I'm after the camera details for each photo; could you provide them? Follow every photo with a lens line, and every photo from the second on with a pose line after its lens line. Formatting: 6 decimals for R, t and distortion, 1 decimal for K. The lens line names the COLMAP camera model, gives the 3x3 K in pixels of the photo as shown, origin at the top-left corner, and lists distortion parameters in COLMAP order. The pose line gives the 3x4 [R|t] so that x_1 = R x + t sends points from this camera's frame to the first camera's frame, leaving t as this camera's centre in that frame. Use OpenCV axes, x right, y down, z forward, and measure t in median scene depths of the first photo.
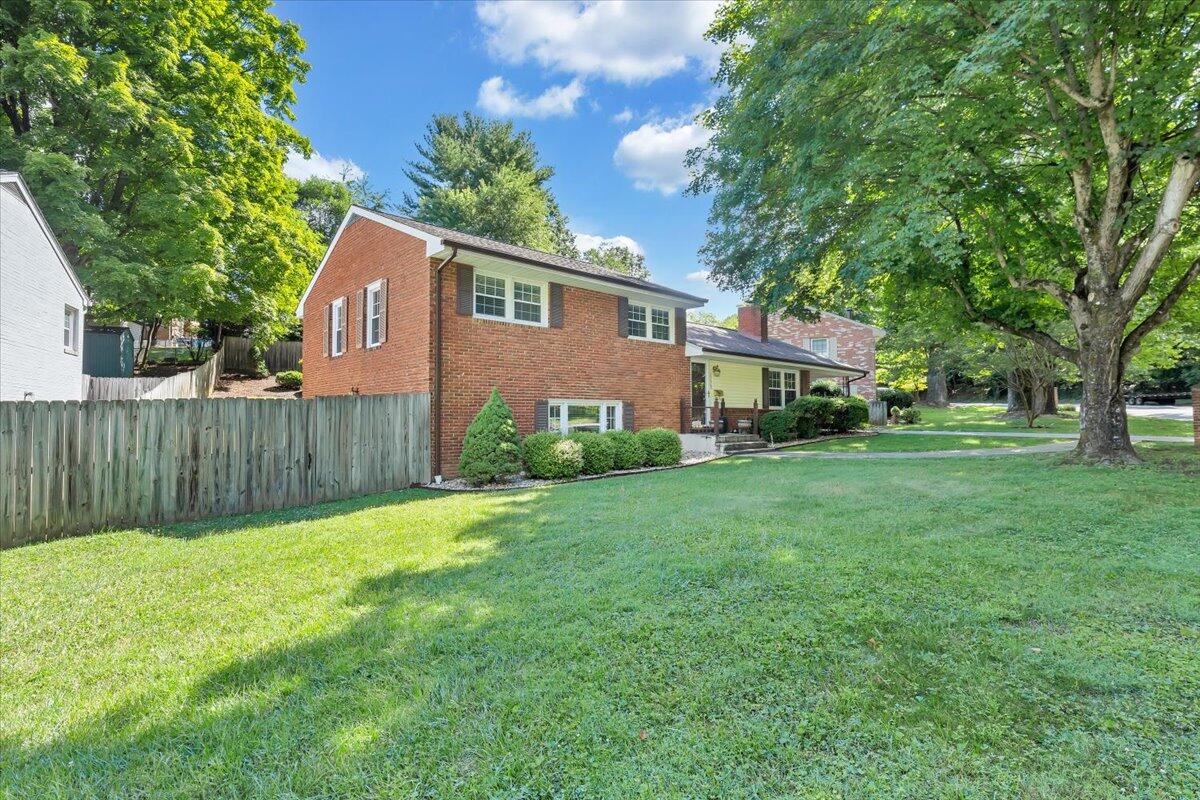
lens RADIAL K [[482.6, 0, 600.0], [0, 482.6, 400.0], [0, 0, 1]] dist [0.003252, -0.000186]
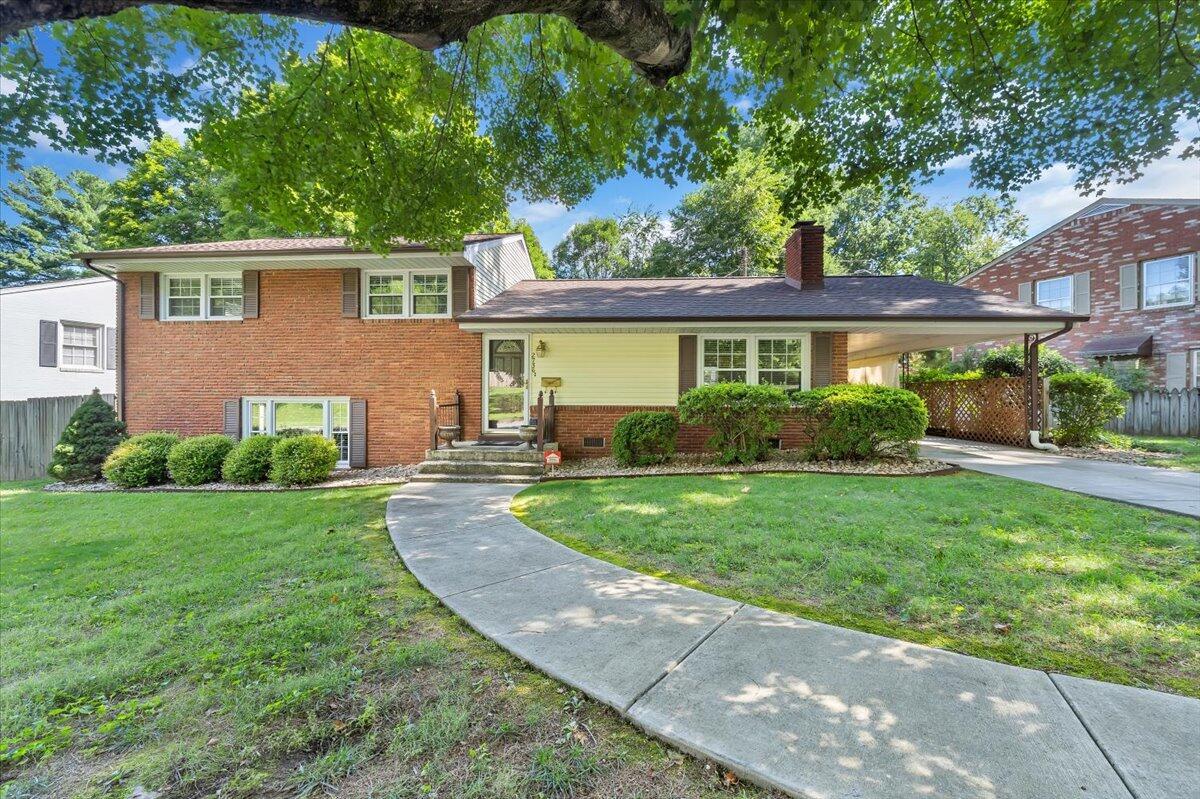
lens RADIAL K [[482.6, 0, 600.0], [0, 482.6, 399.5], [0, 0, 1]] dist [0.003252, -0.000186]
pose [[0.746643, -0.027256, -0.664666, 0.986907], [0.018939, 0.999626, -0.019717, 0.031456], [0.664955, 0.002134, 0.746880, 0.751940]]
